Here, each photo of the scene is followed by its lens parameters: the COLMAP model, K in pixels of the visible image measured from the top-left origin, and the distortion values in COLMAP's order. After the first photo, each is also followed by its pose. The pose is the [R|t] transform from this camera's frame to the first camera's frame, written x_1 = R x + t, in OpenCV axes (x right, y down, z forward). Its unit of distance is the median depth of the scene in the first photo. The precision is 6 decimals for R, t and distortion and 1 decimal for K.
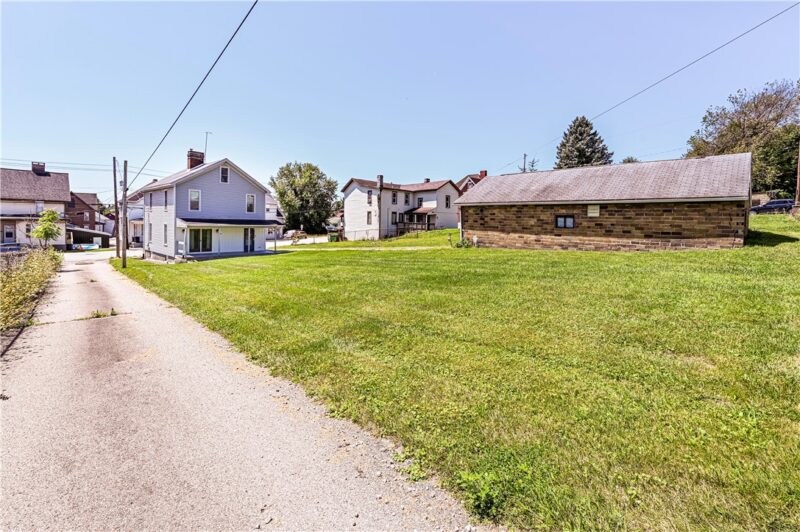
lens RADIAL K [[341.4, 0, 399.3], [0, 341.4, 227.9], [0, 0, 1]] dist [0.004756, 0.000109]
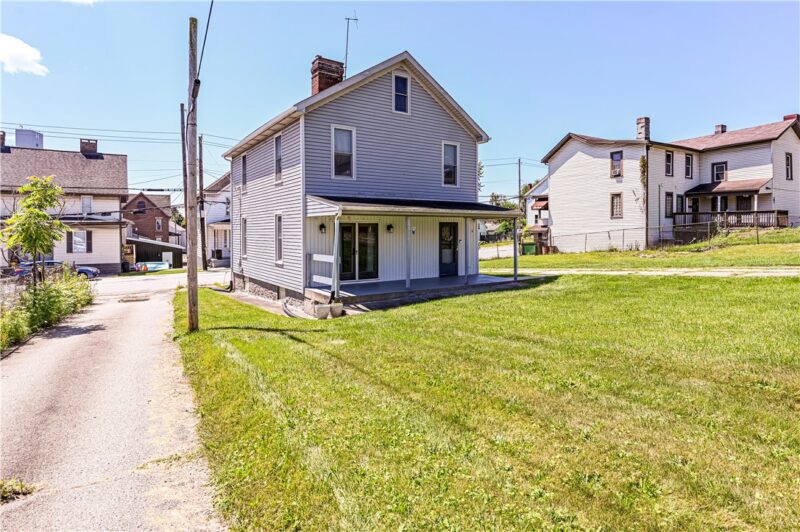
lens RADIAL K [[449.8, 0, 404.3], [0, 449.8, 226.5], [0, 0, 1]] dist [0.017625, 0.001076]
pose [[0.966494, -0.026835, -0.255283, -0.213073], [0.020279, 0.999394, -0.028280, 0.012733], [0.255887, 0.022156, 0.966453, 0.272442]]
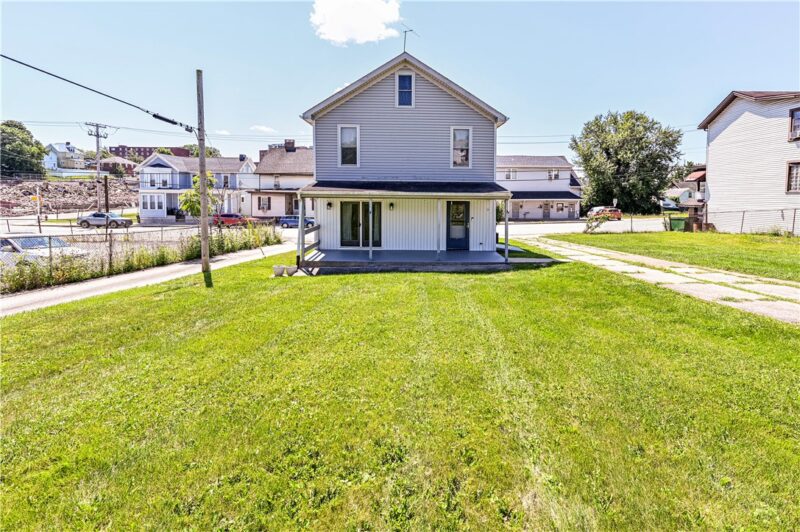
lens RADIAL K [[341.4, 0, 405.7], [0, 341.4, 207.3], [0, 0, 1]] dist [0.004756, 0.000109]
pose [[0.662414, 0.014926, -0.748989, -0.085484], [-0.006884, 0.999881, 0.013837, 0.001996], [0.749106, -0.004010, 0.662438, 0.390641]]
